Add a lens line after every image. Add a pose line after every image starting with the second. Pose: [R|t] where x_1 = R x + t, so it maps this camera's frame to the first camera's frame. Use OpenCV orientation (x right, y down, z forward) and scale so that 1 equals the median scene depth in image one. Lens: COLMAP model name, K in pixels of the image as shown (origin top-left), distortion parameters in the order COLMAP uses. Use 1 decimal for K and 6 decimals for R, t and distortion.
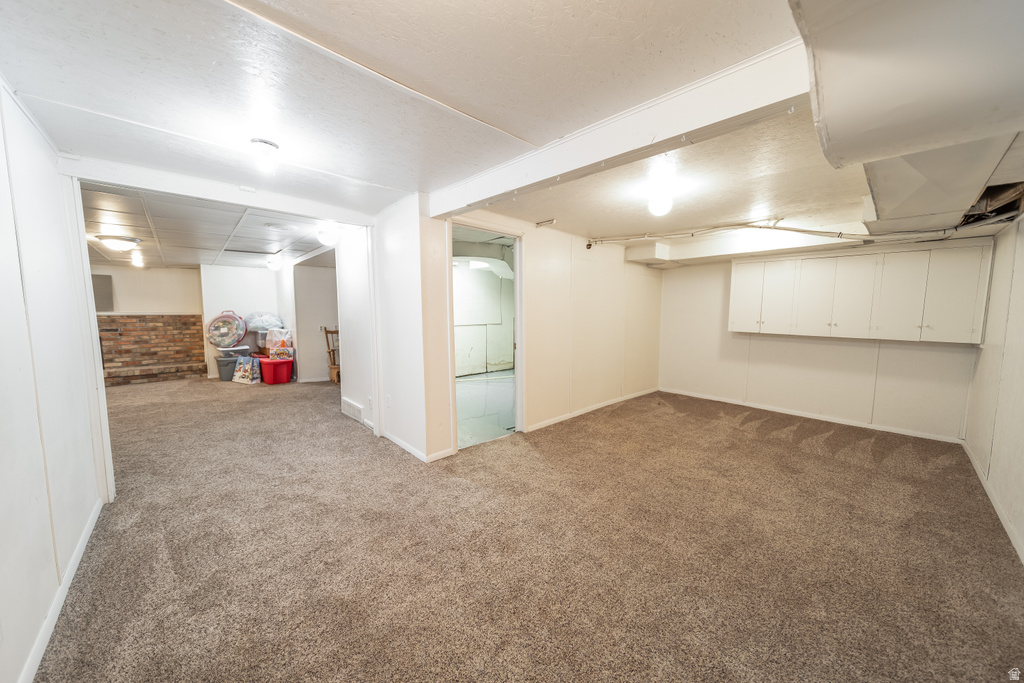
lens RADIAL K [[354.6, 0, 510.7], [0, 354.6, 337.2], [0, 0, 1]] dist [0.005753, -0.000003]
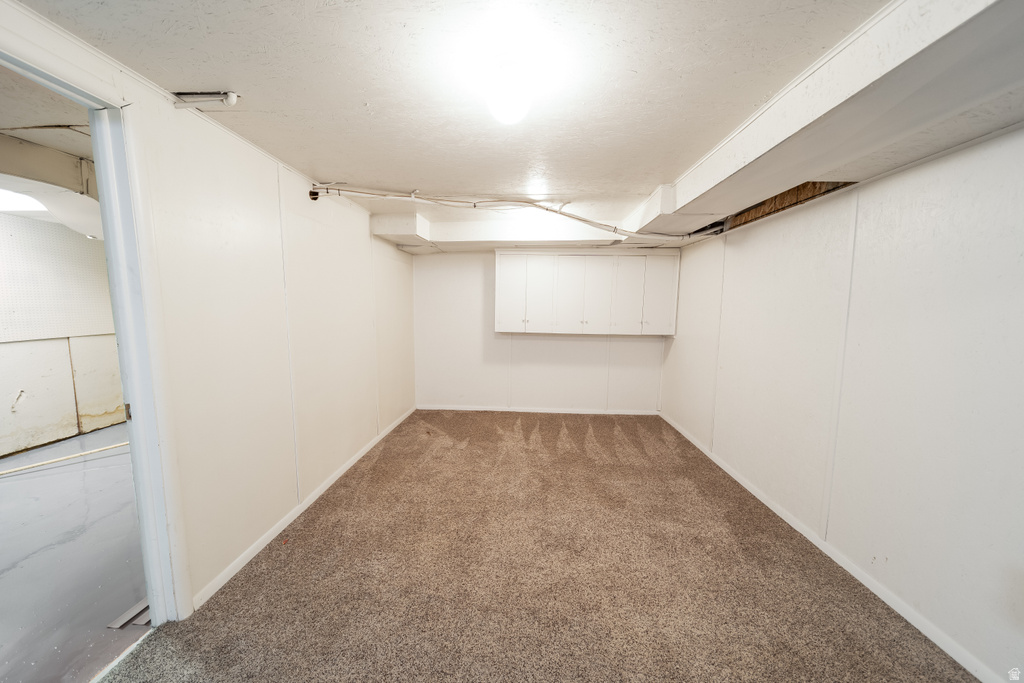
lens RADIAL K [[354.6, 0, 510.7], [0, 354.6, 337.2], [0, 0, 1]] dist [0.005753, -0.000003]
pose [[0.714572, -0.065446, 0.696493, 0.041380], [0.052336, 0.997825, 0.040067, -0.044039], [-0.697601, 0.007821, 0.716444, 0.428708]]
